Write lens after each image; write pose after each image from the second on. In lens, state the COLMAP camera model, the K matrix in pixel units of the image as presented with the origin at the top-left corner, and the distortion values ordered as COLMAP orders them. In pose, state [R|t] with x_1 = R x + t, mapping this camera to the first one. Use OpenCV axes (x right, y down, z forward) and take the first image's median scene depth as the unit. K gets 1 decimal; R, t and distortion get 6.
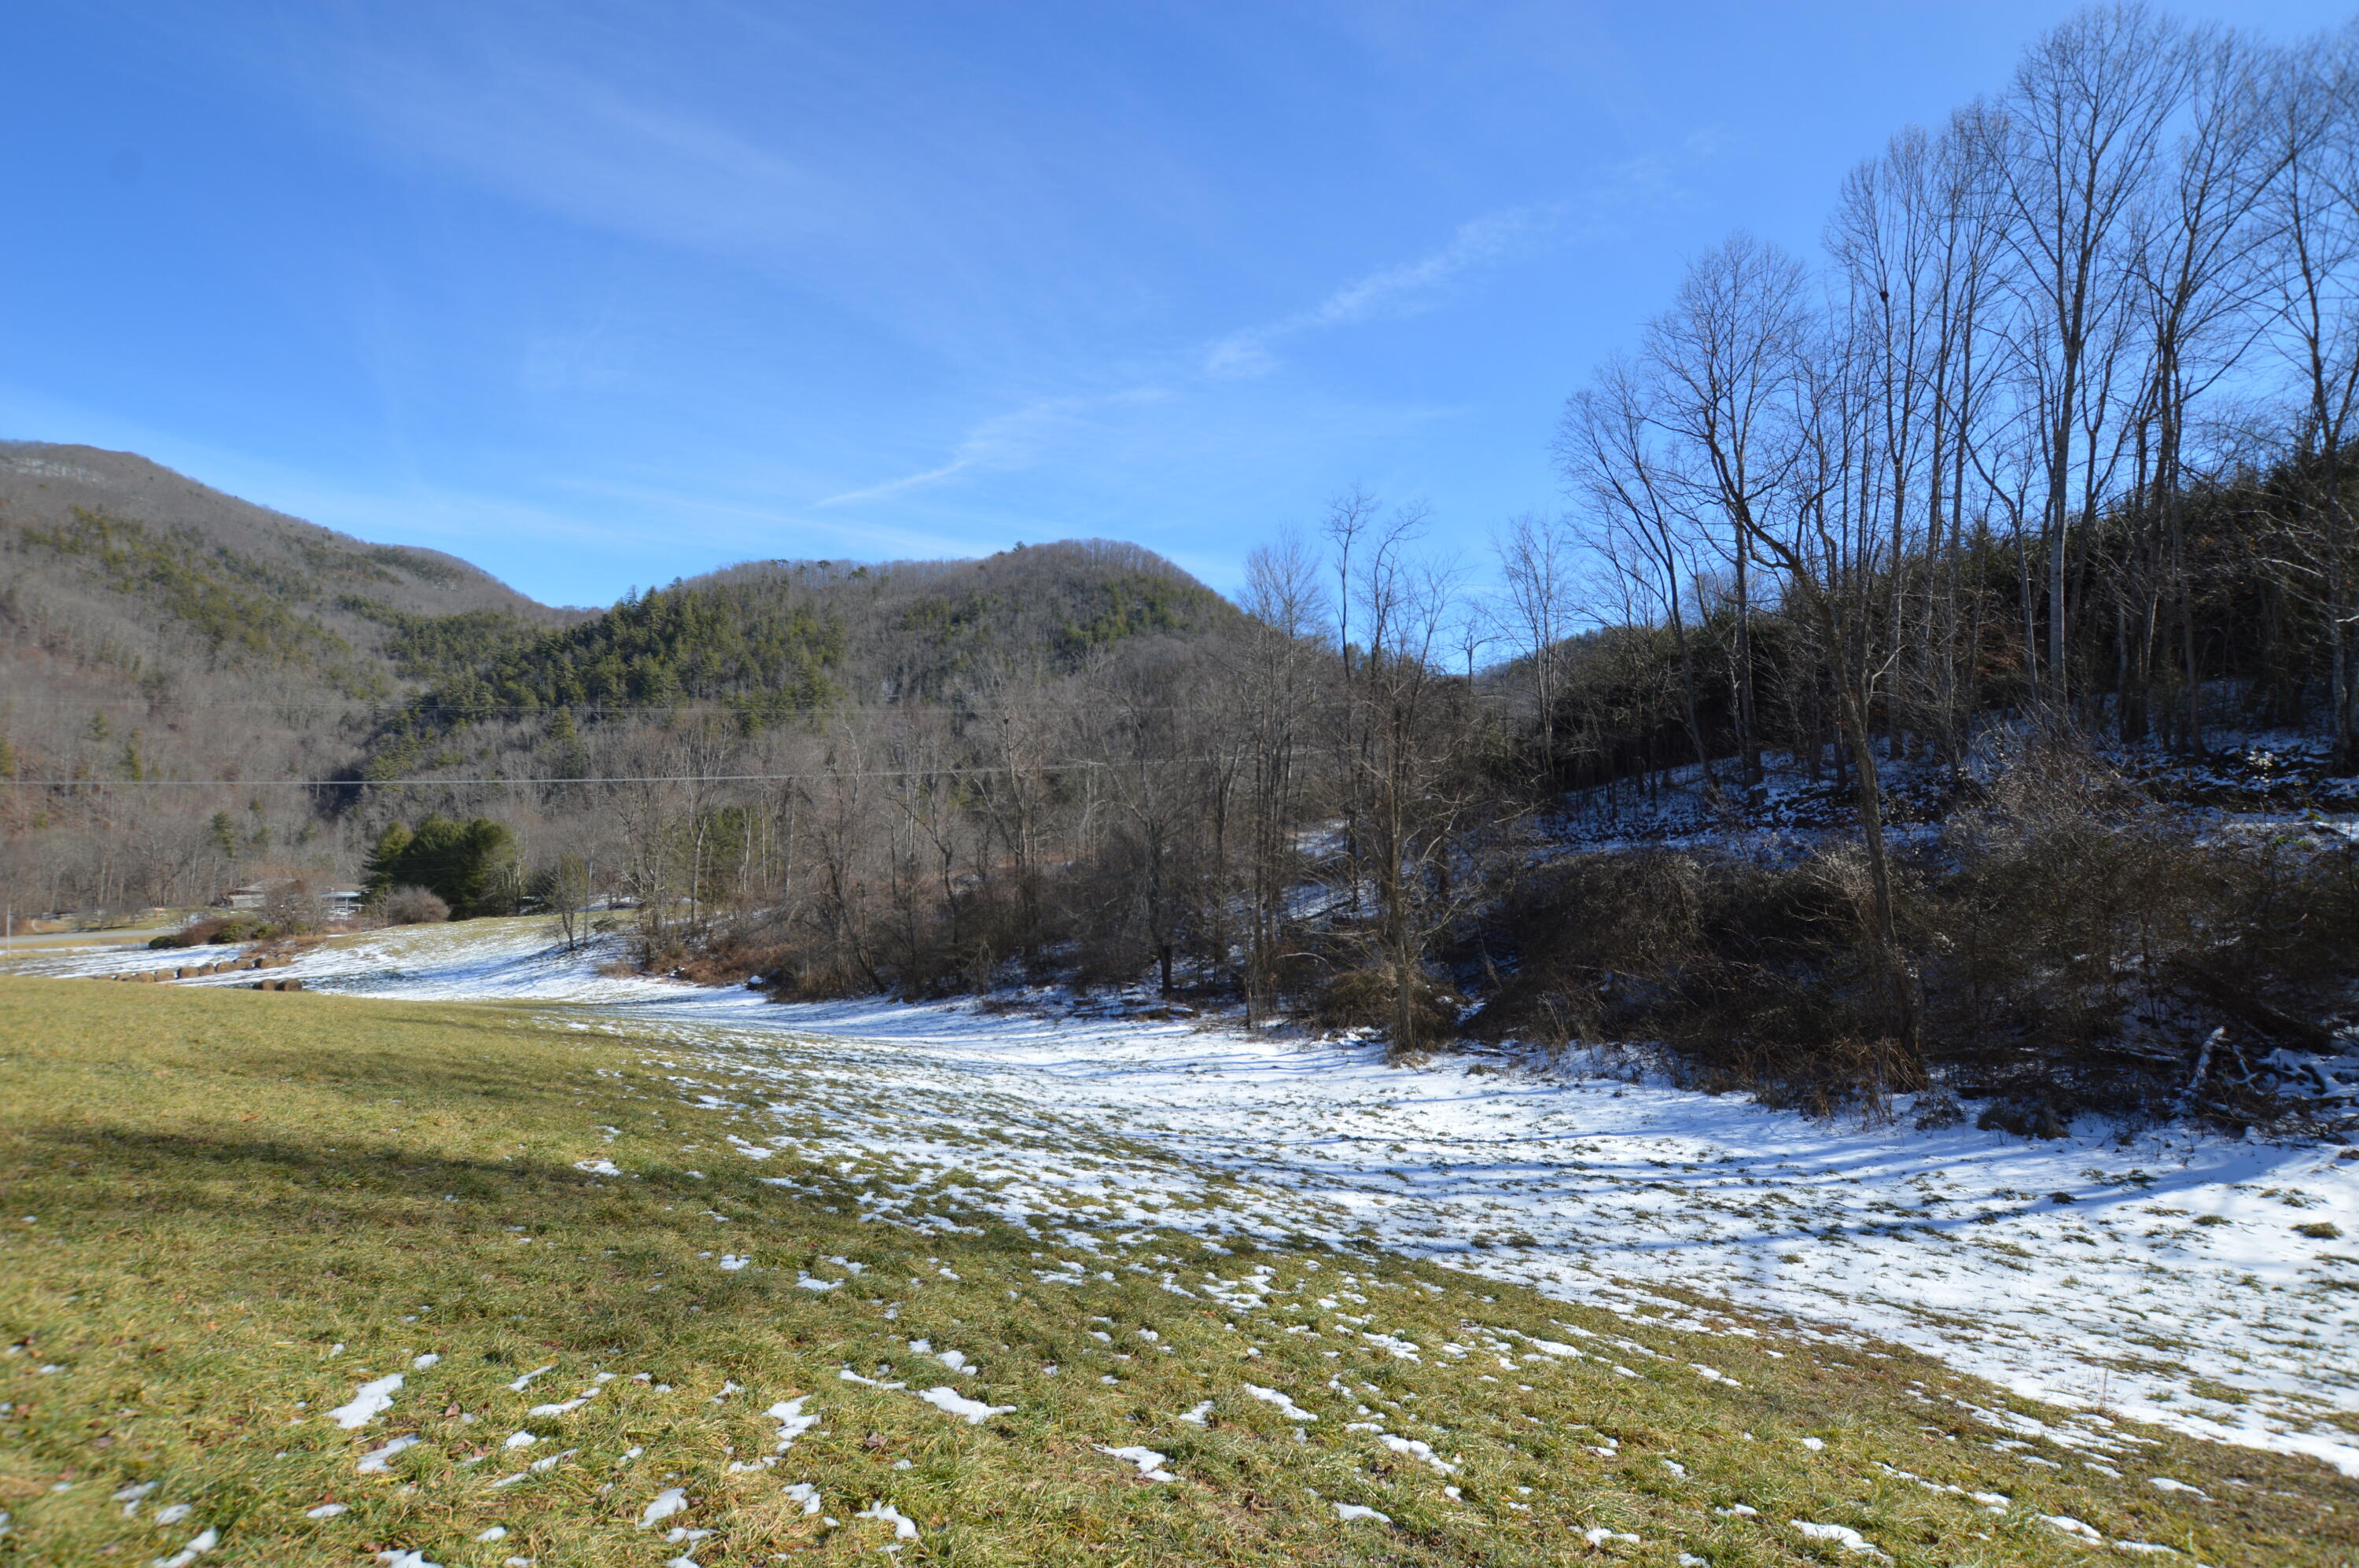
lens RADIAL K [[1052.3, 0, 1186.9], [0, 1052.3, 781.6], [0, 0, 1]] dist [-0.036179, 0.005502]
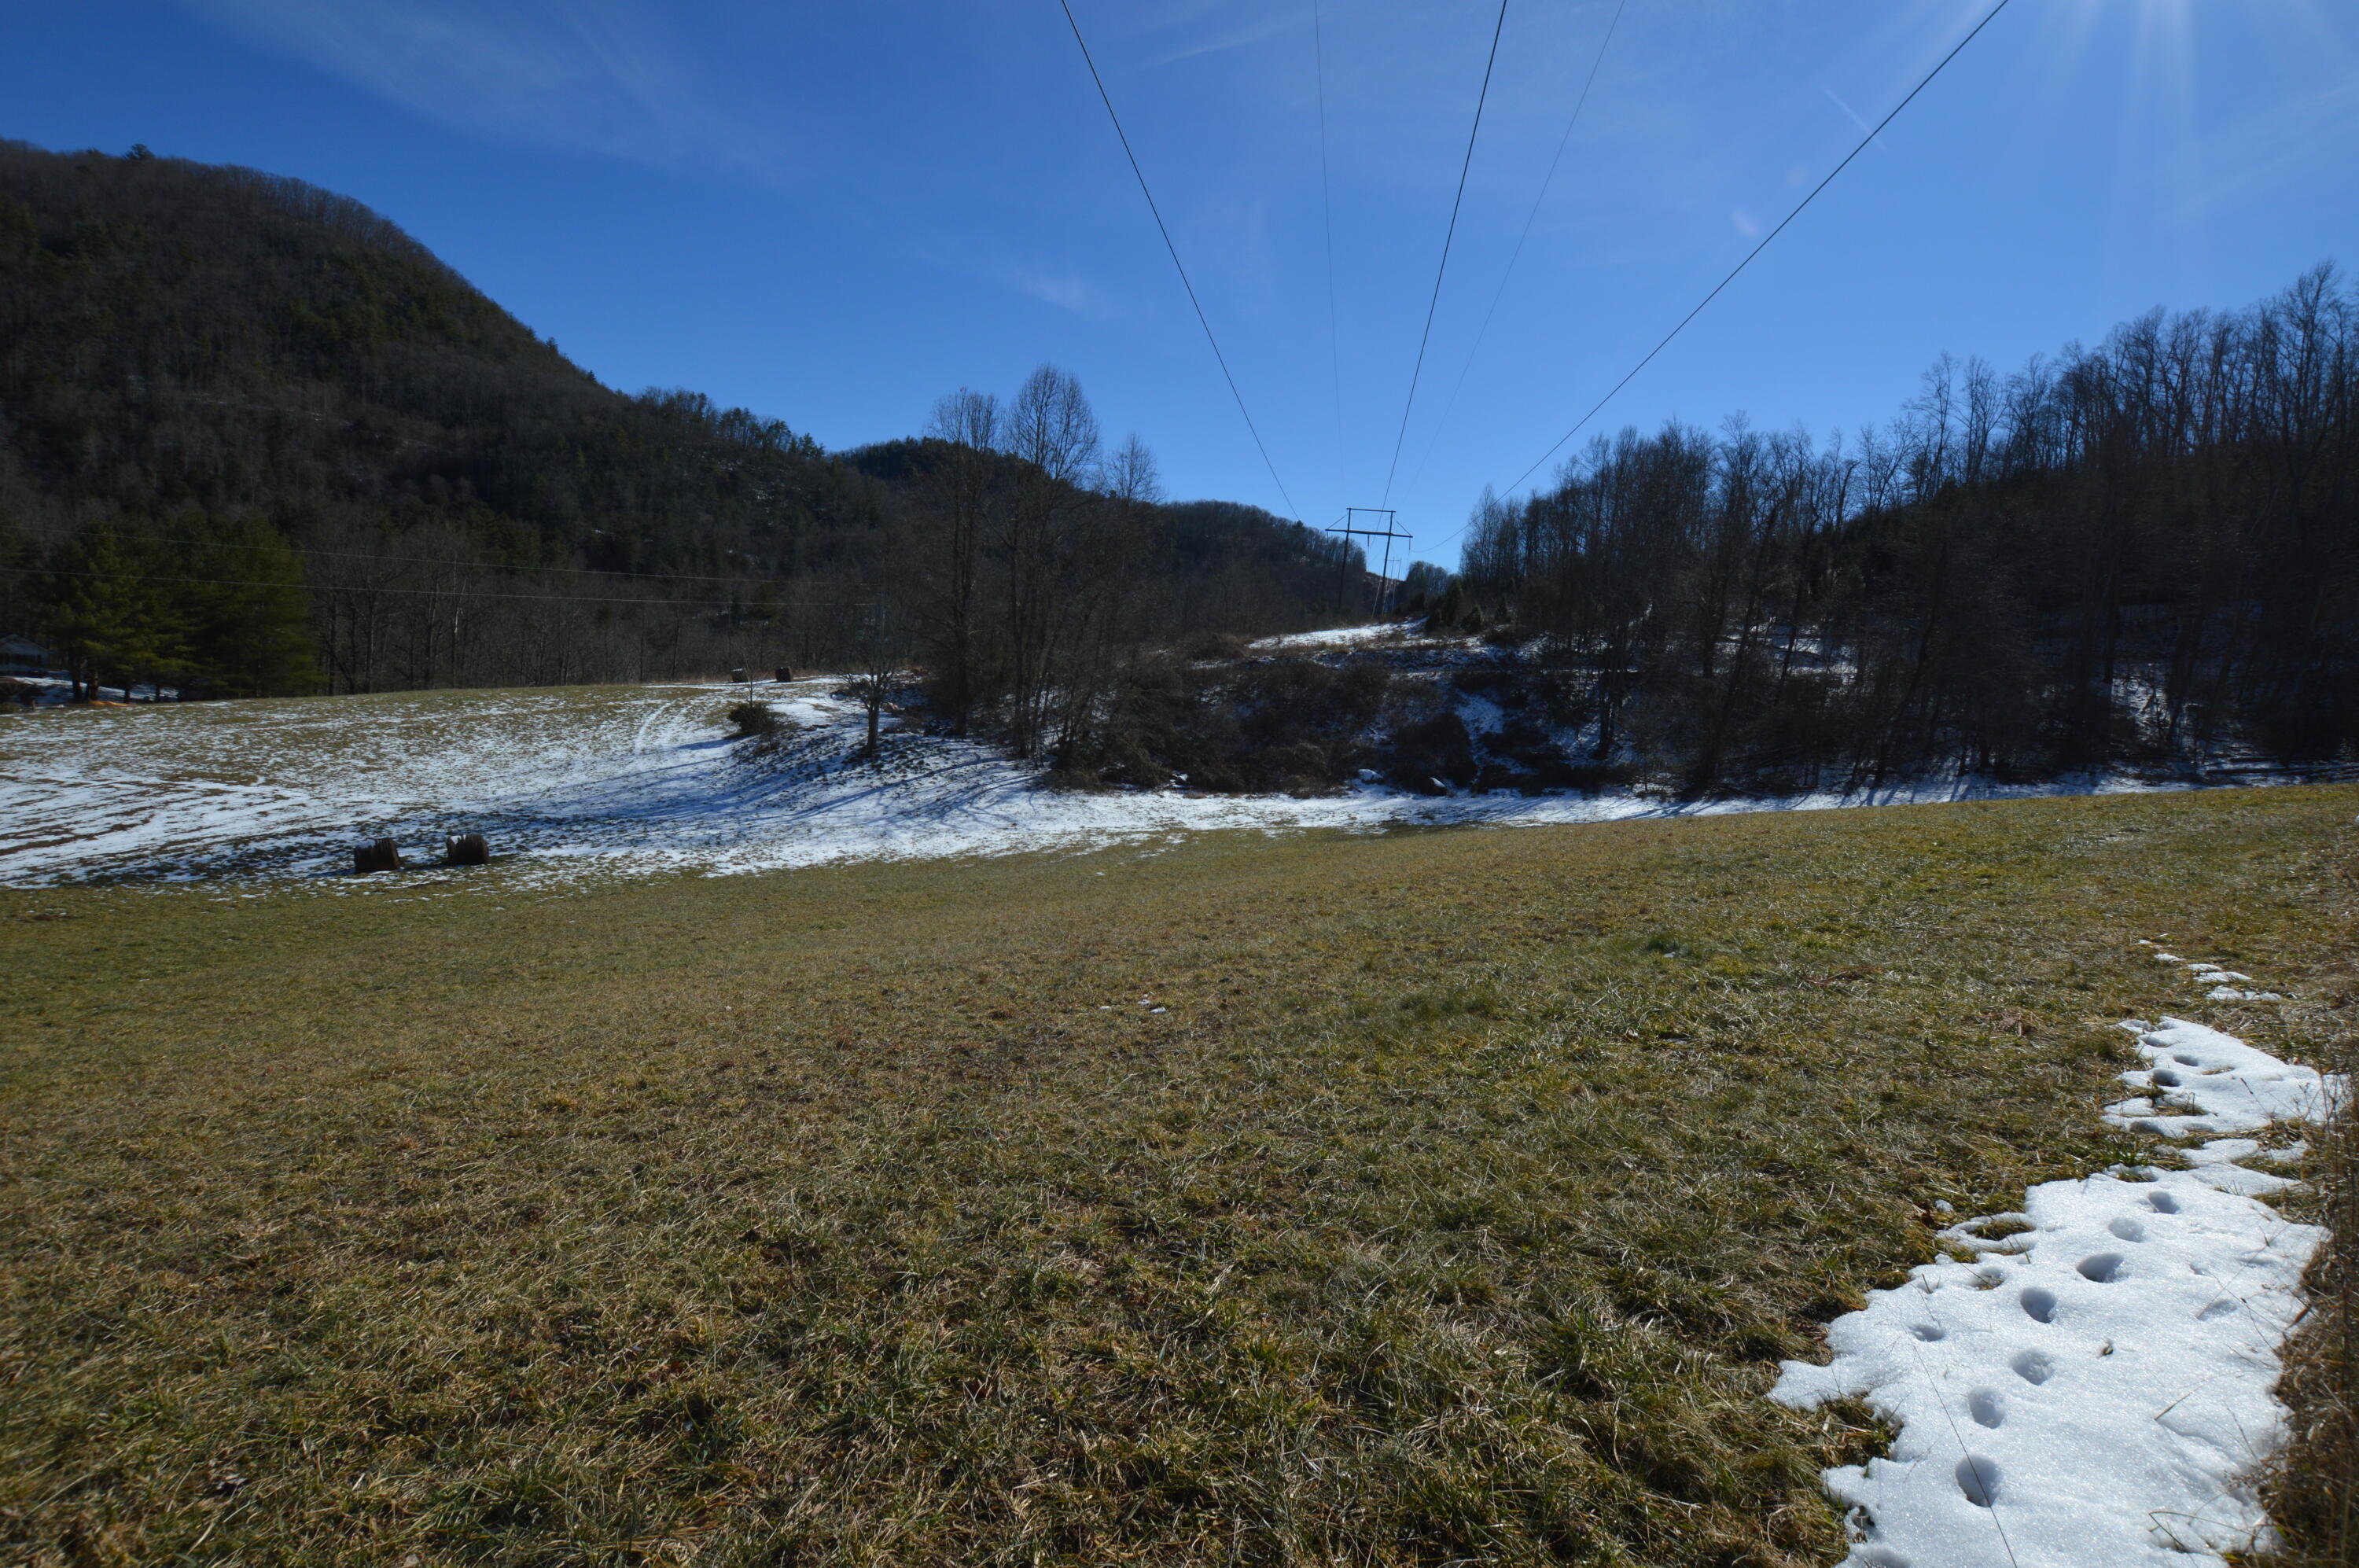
lens RADIAL K [[1052.3, 0, 1186.9], [0, 1052.3, 781.6], [0, 0, 1]] dist [-0.036179, 0.005502]
pose [[0.746095, -0.031279, 0.665104, -0.152585], [-0.089395, 0.985146, 0.146611, 0.012906], [-0.659811, -0.168843, 0.732217, 0.078714]]
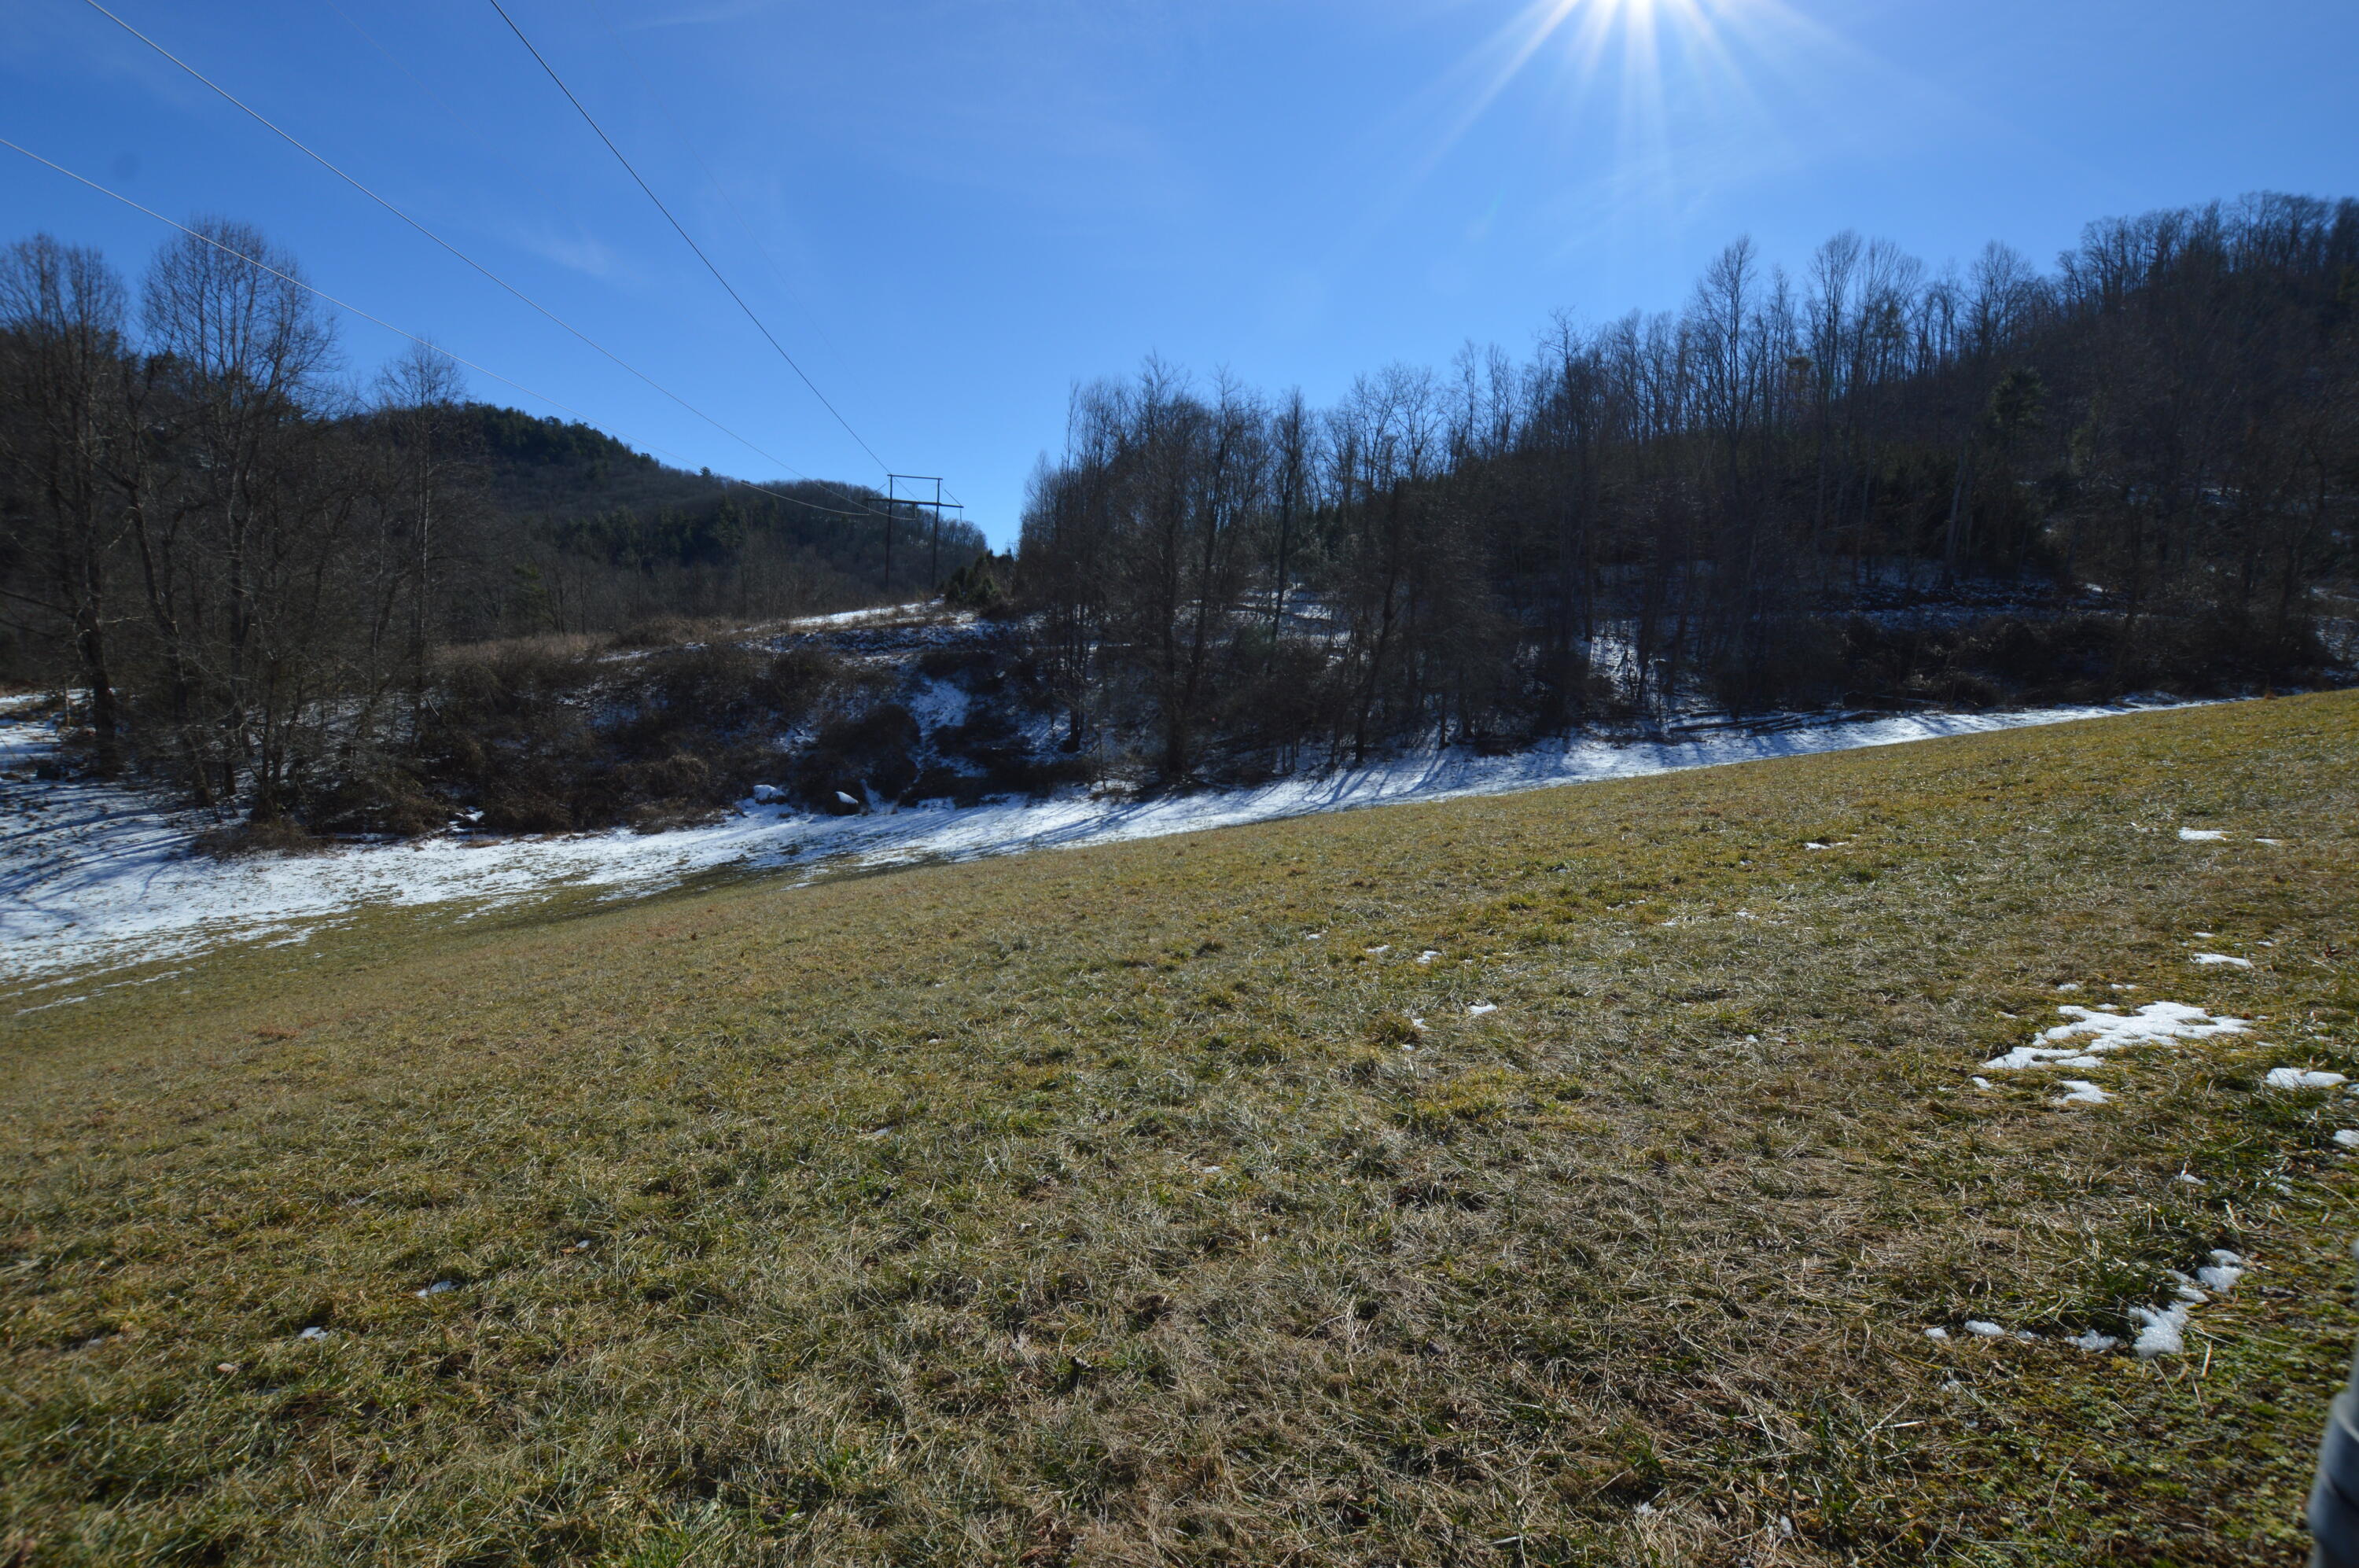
lens RADIAL K [[1052.3, 0, 1186.9], [0, 1052.3, 781.6], [0, 0, 1]] dist [-0.036179, 0.005502]
pose [[0.489789, -0.084176, 0.867768, -0.115933], [-0.067251, 0.988715, 0.133867, 0.012315], [-0.869243, -0.123925, 0.478601, 0.077733]]
